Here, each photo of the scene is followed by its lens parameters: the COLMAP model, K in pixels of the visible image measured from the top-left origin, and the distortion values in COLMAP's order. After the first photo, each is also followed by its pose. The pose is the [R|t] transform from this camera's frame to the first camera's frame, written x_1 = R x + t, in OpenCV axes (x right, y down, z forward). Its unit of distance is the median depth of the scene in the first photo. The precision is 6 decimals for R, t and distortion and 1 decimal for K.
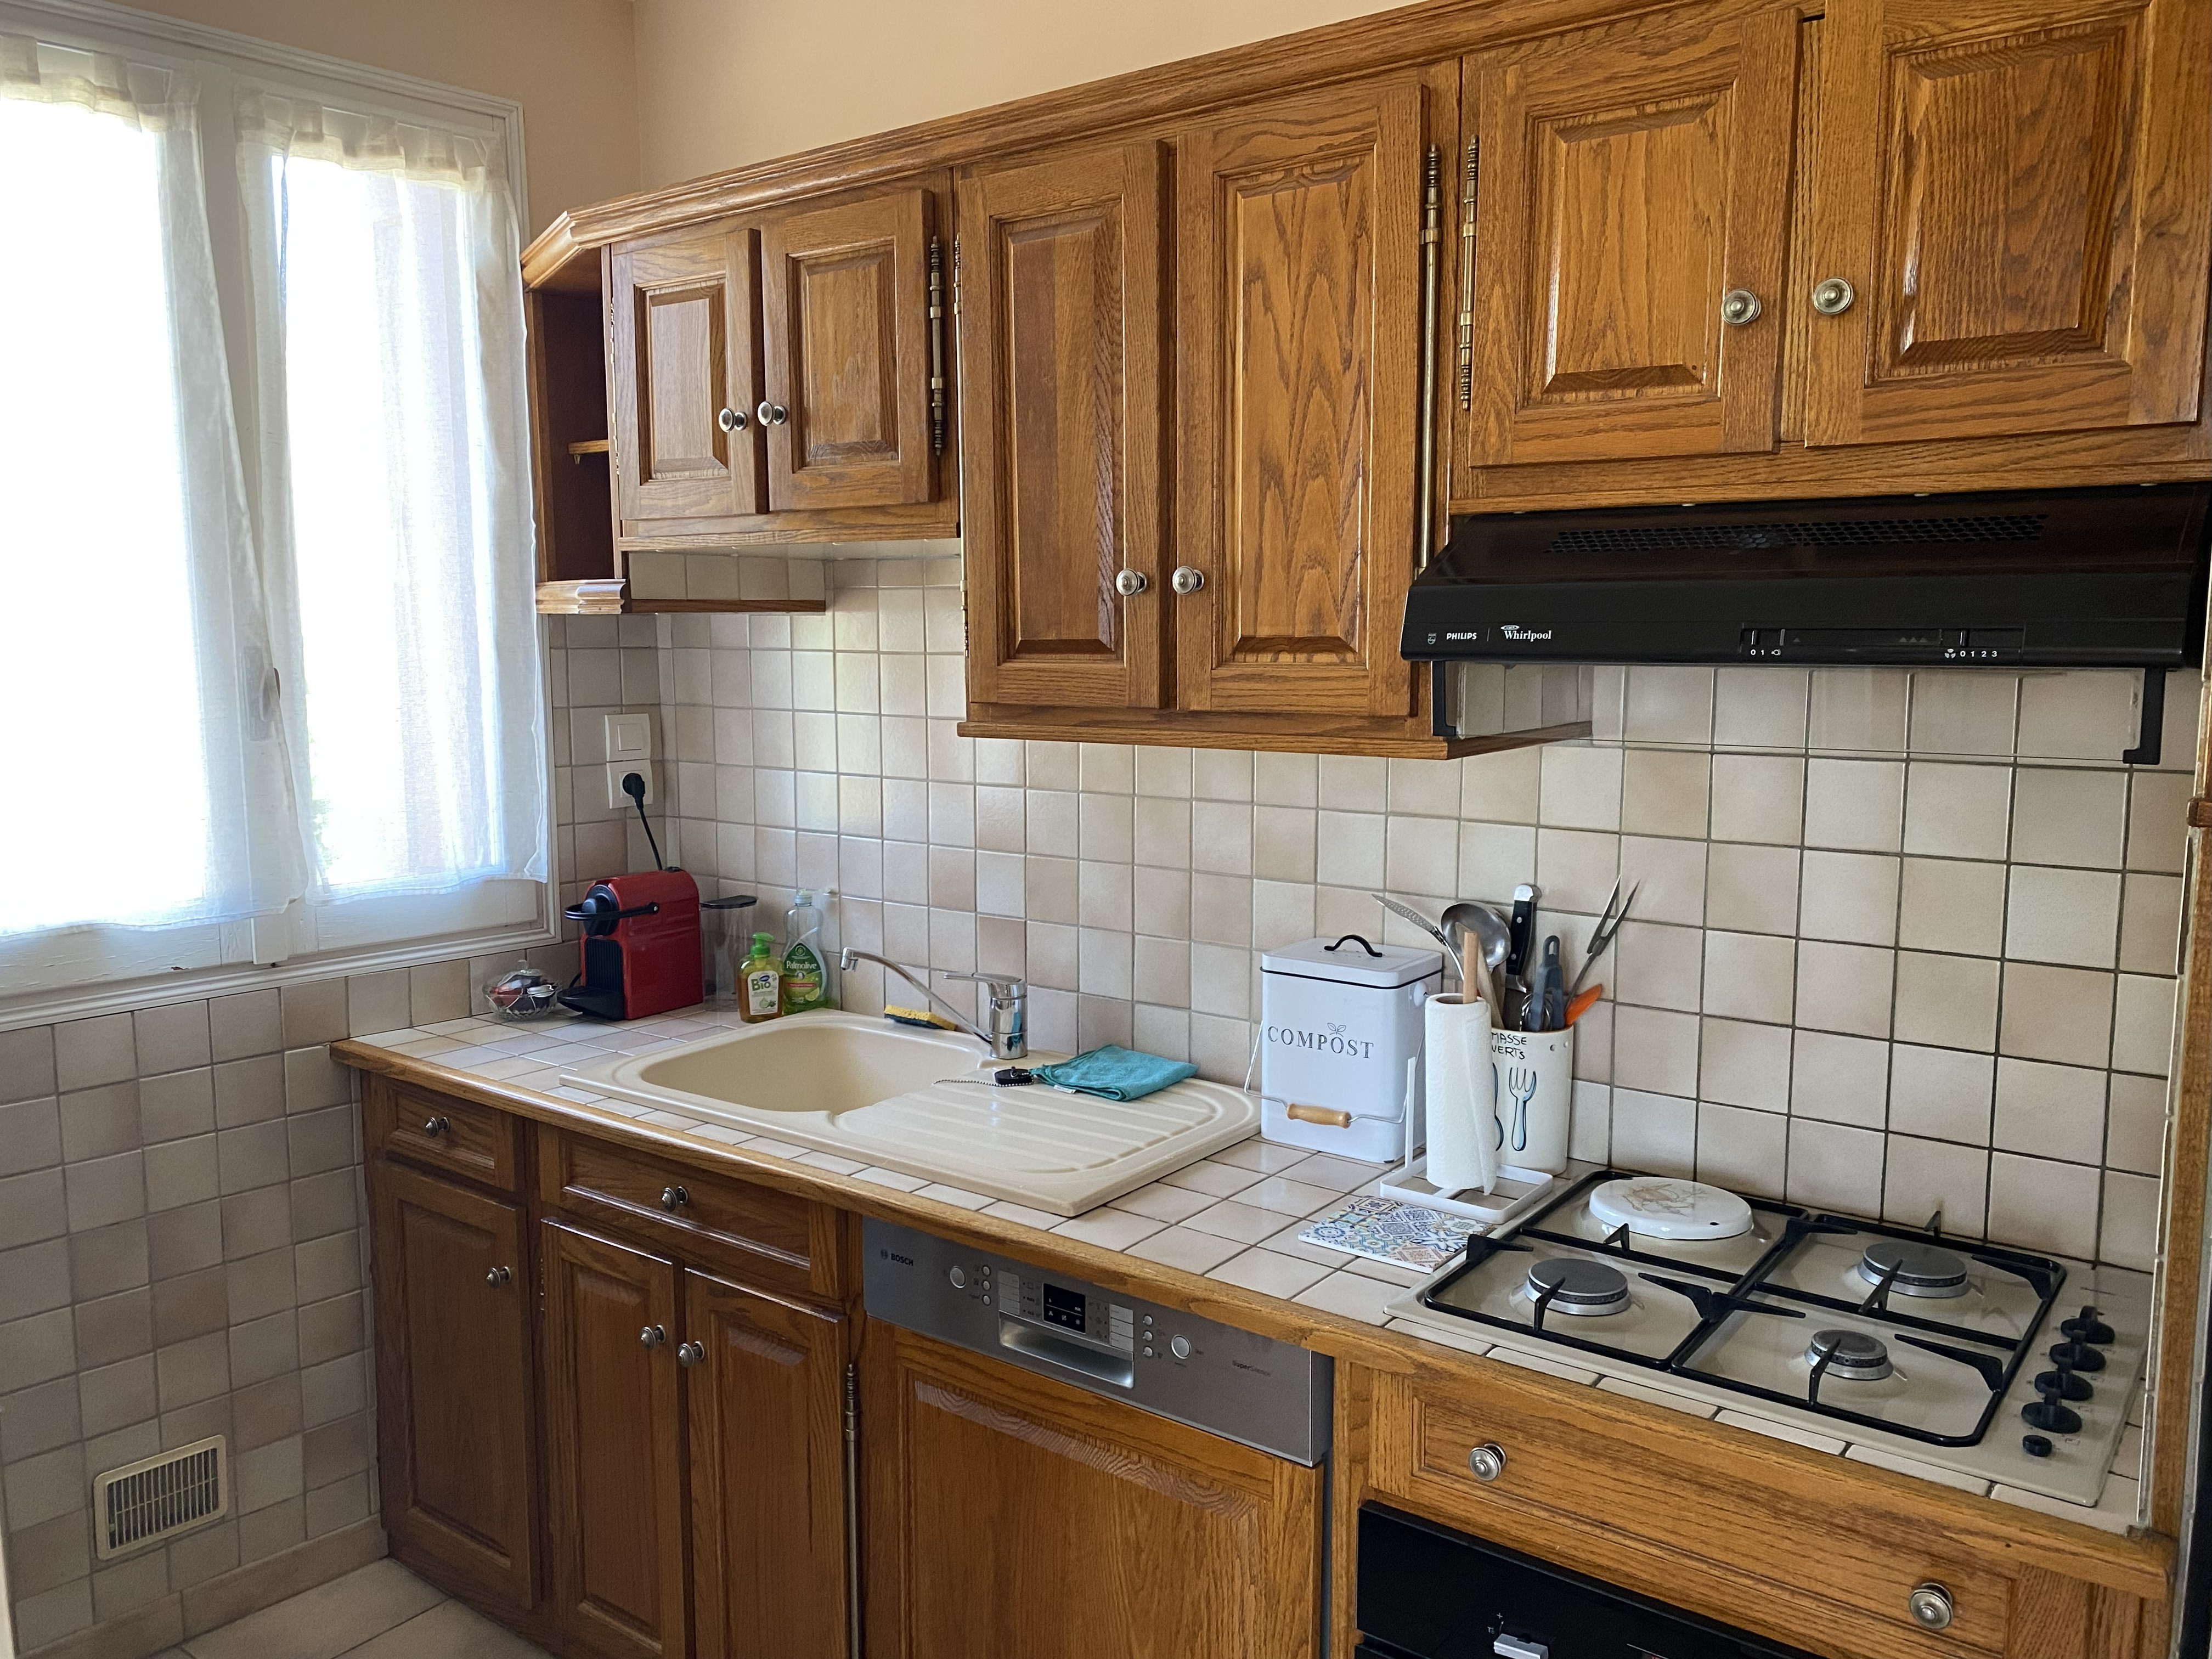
lens RADIAL K [[1688.8, 0, 1108.3], [0, 1688.8, 839.0], [0, 0, 1]] dist [0.046894, -0.035812]
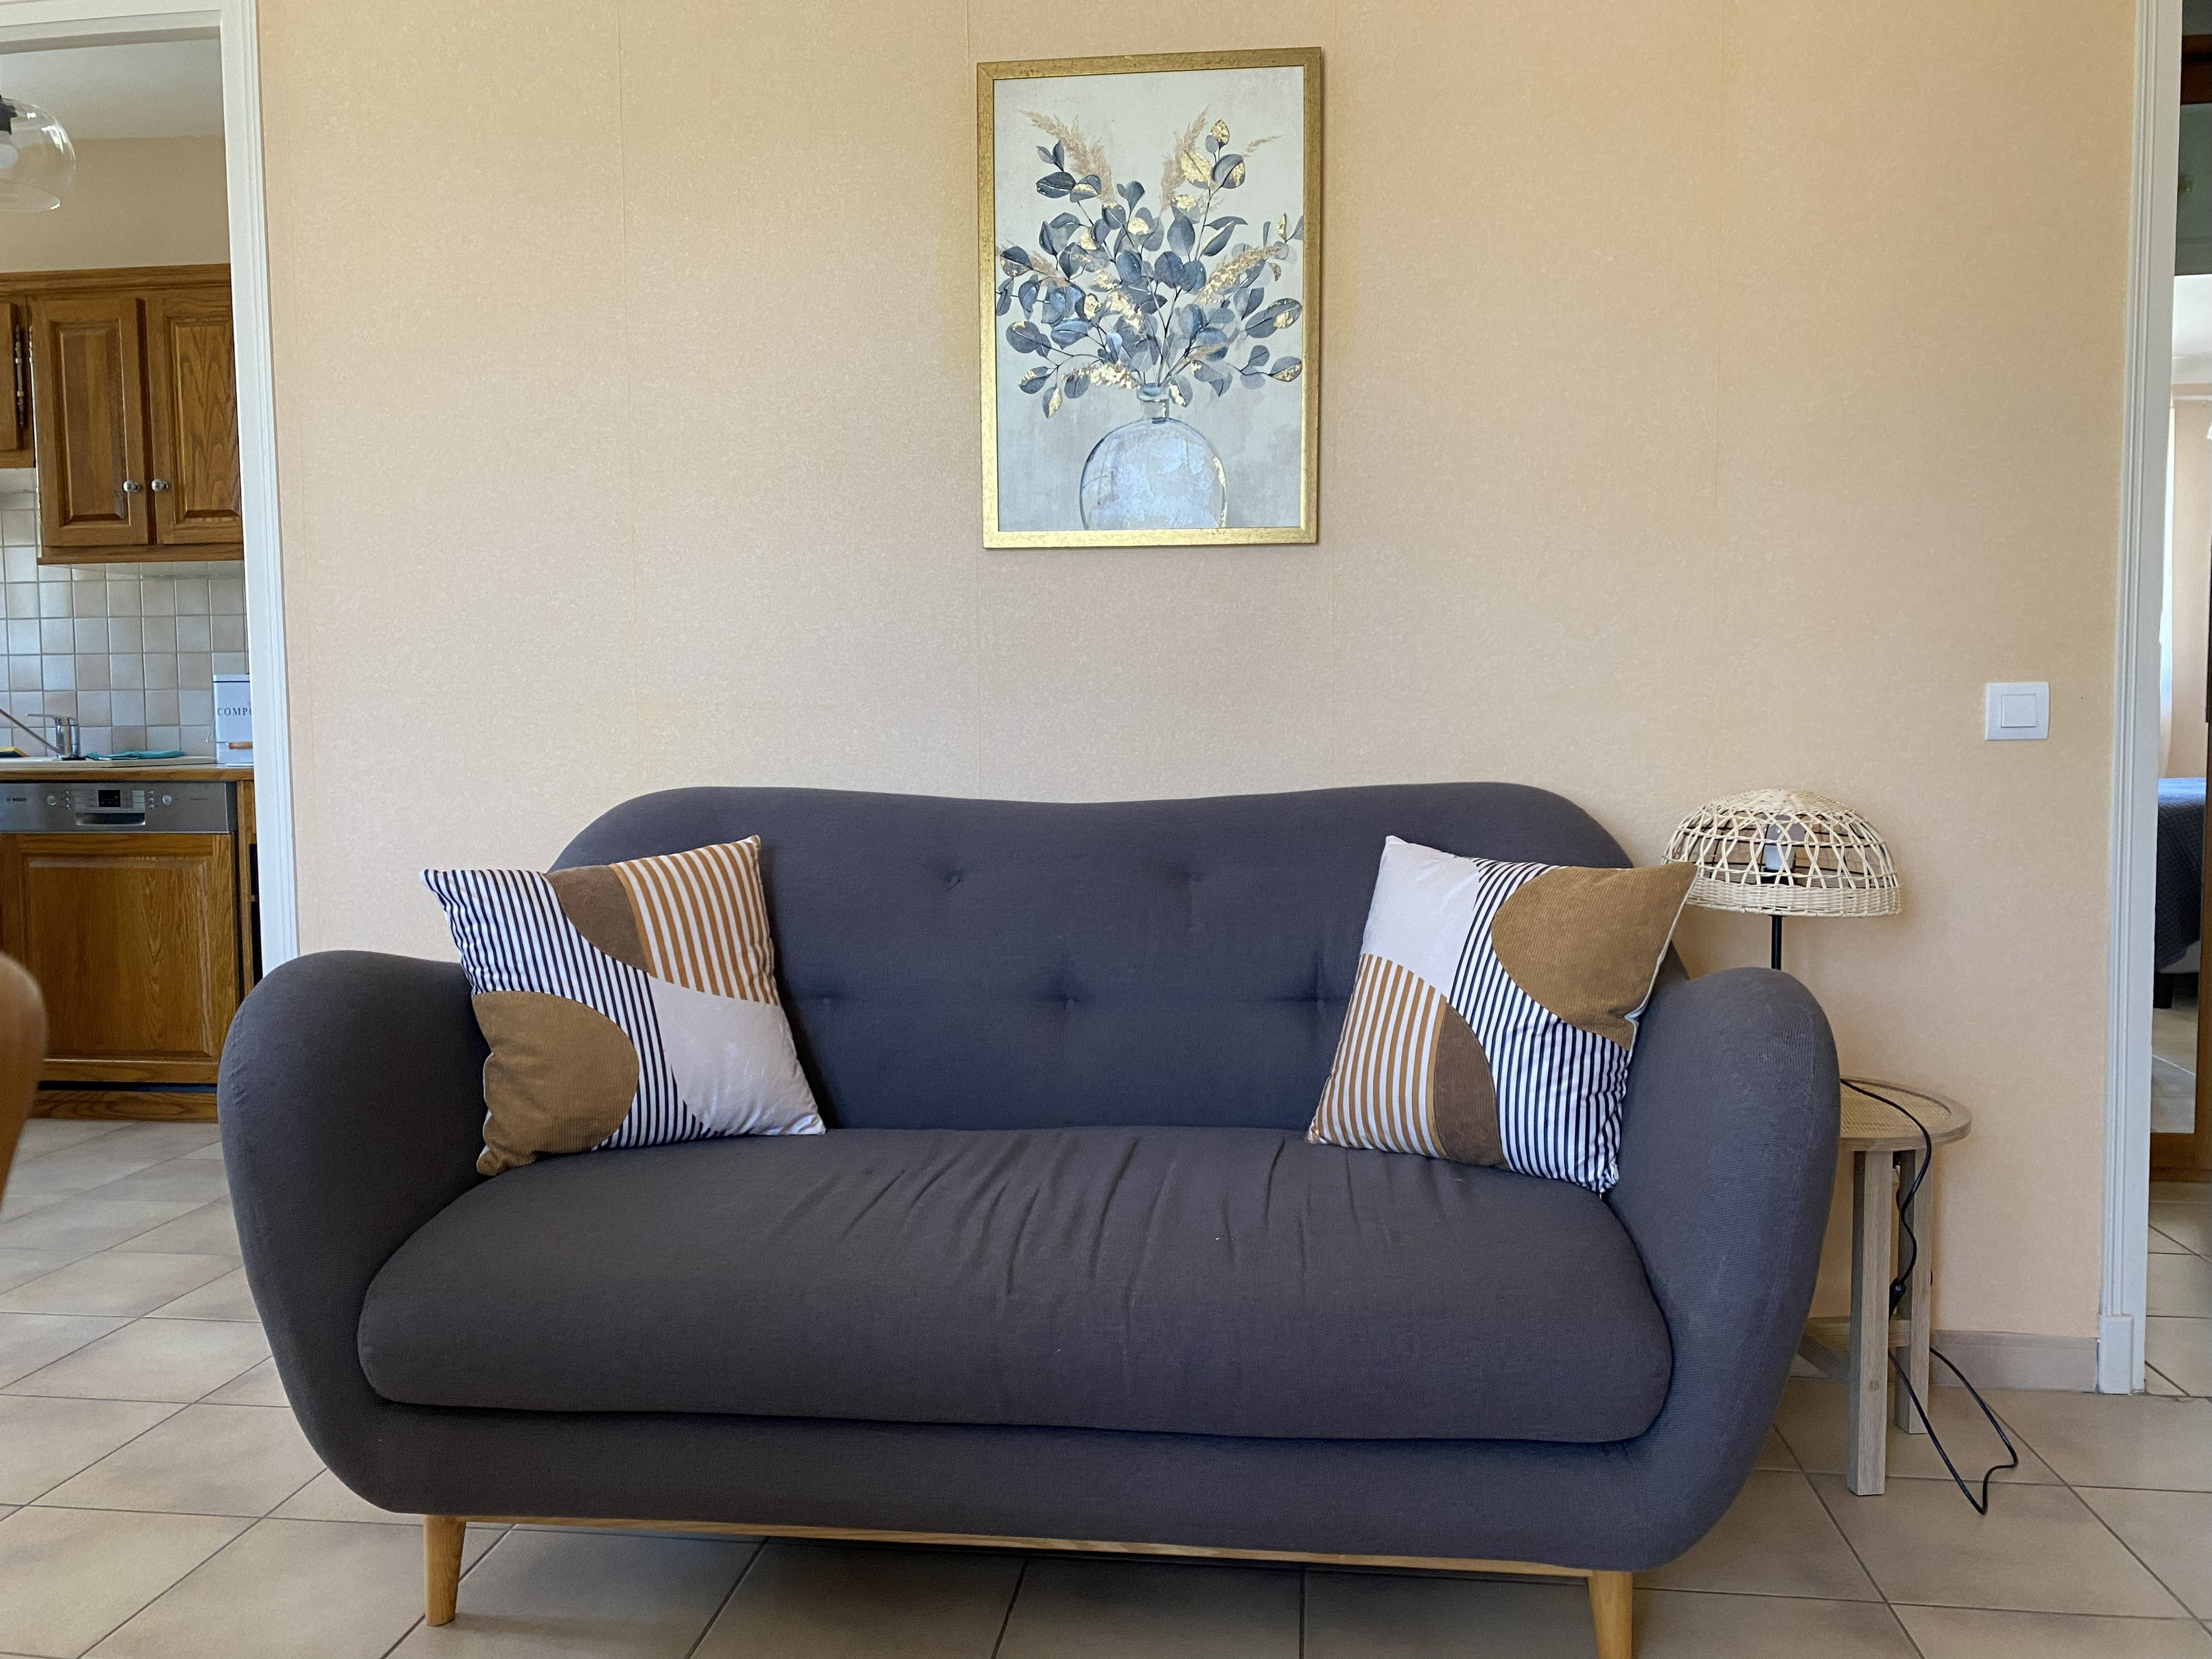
lens RADIAL K [[1688.8, 0, 1109.5], [0, 1688.8, 847.7], [0, 0, 1]] dist [0.046894, -0.035812]
pose [[0.869174, -0.032581, 0.493433, 0.006501], [0.068520, 0.996137, -0.054924, 0.550843], [-0.489737, 0.081548, 0.868048, -1.603185]]
